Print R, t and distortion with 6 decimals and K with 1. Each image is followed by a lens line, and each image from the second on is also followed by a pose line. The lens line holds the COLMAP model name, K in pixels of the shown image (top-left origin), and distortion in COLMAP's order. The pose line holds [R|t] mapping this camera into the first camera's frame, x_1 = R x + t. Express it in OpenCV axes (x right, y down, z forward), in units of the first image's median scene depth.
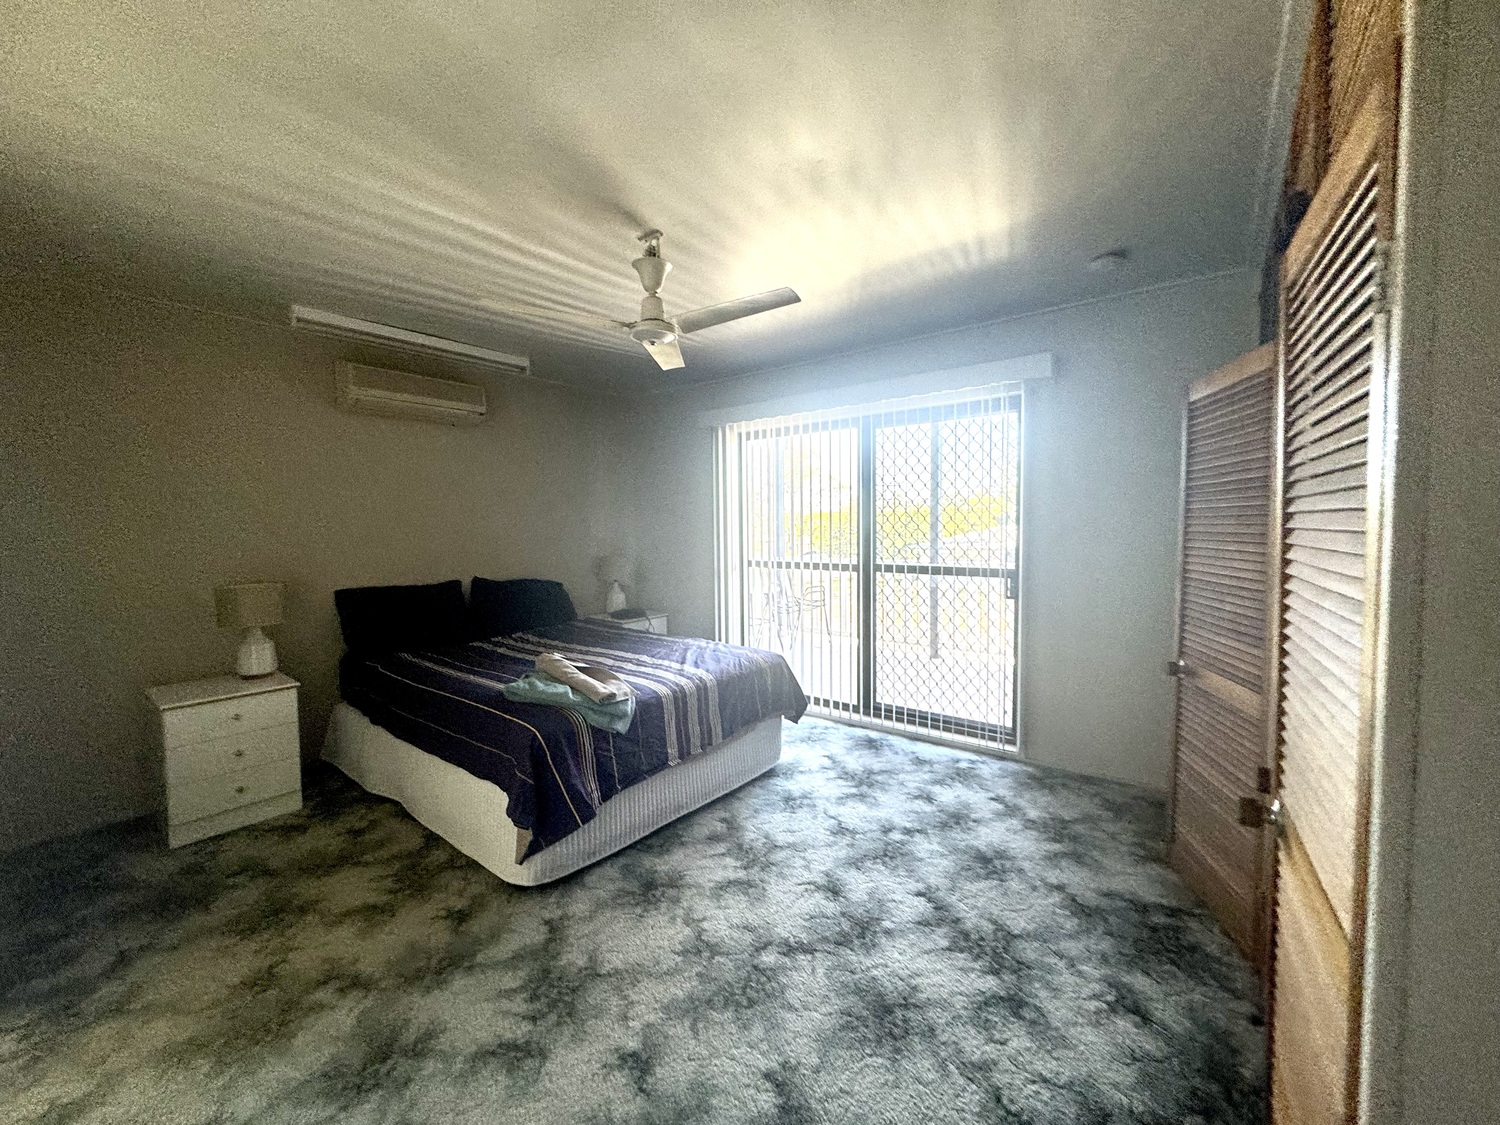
lens RADIAL K [[611.9, 0, 750.0], [0, 611.9, 562.5], [0, 0, 1]] dist [0.002168, 0.000079]
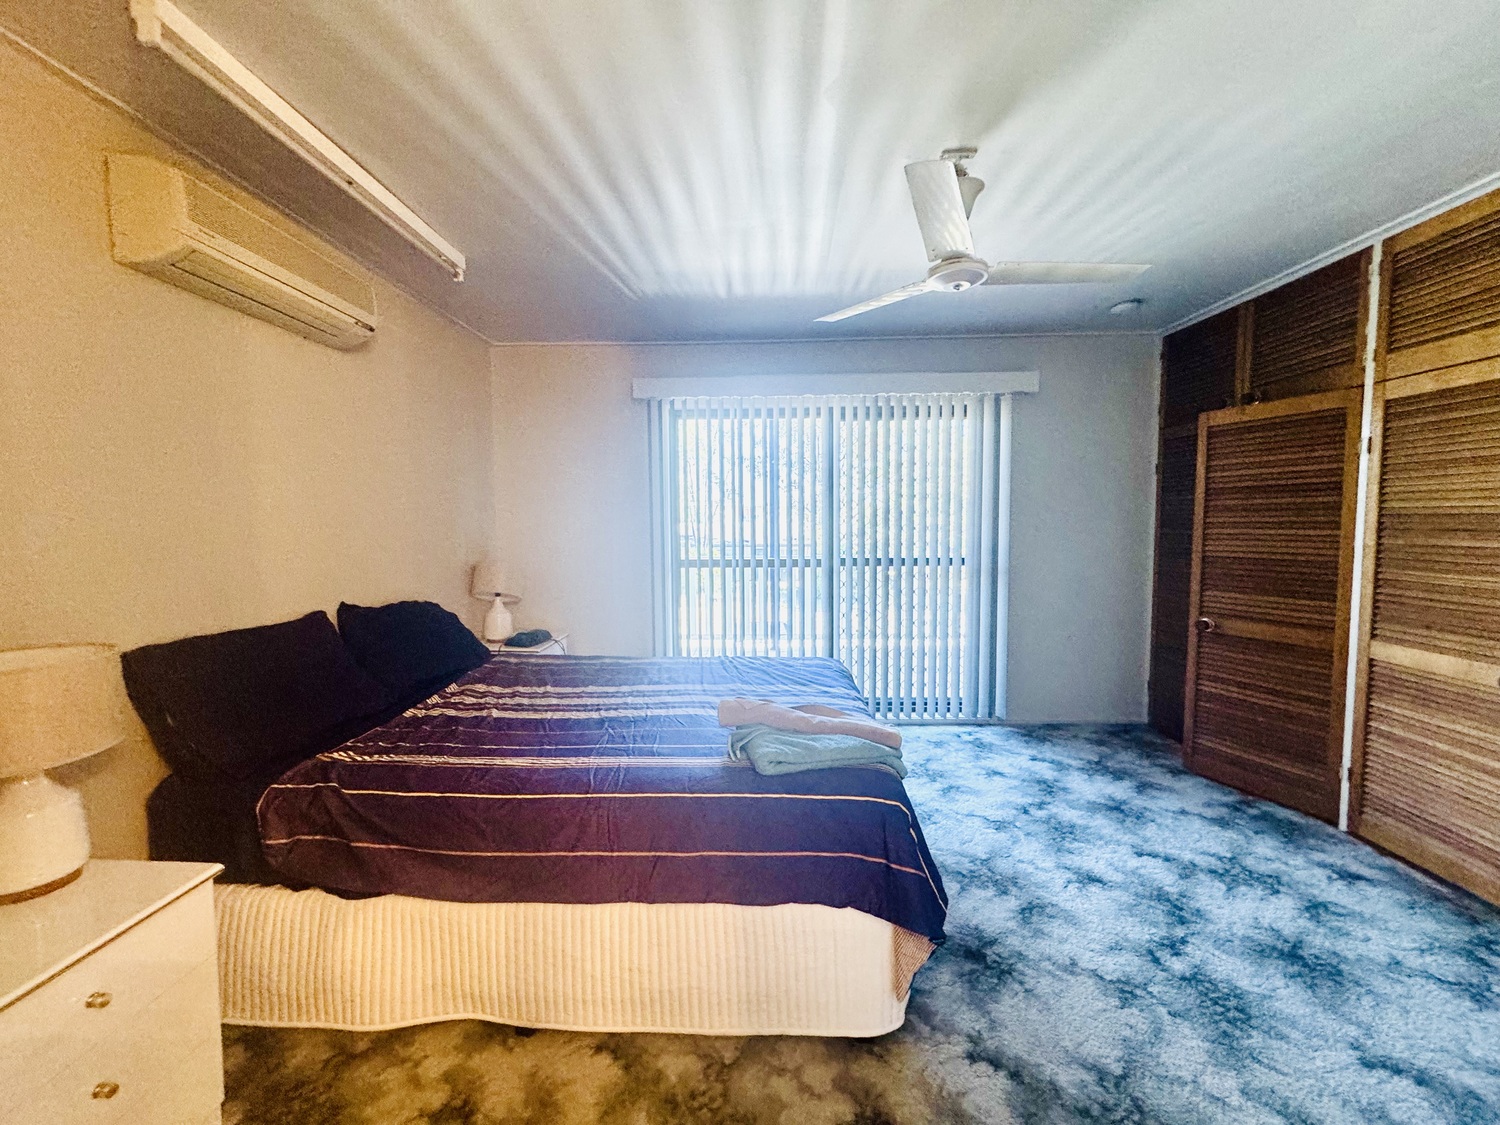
lens RADIAL K [[611.9, 0, 750.0], [0, 611.9, 562.5], [0, 0, 1]] dist [0.002168, 0.000079]
pose [[0.797204, -0.039902, 0.602390, -0.756665], [0.037105, 0.999165, 0.017079, -0.017109], [-0.602569, 0.008736, 0.798019, 0.453316]]
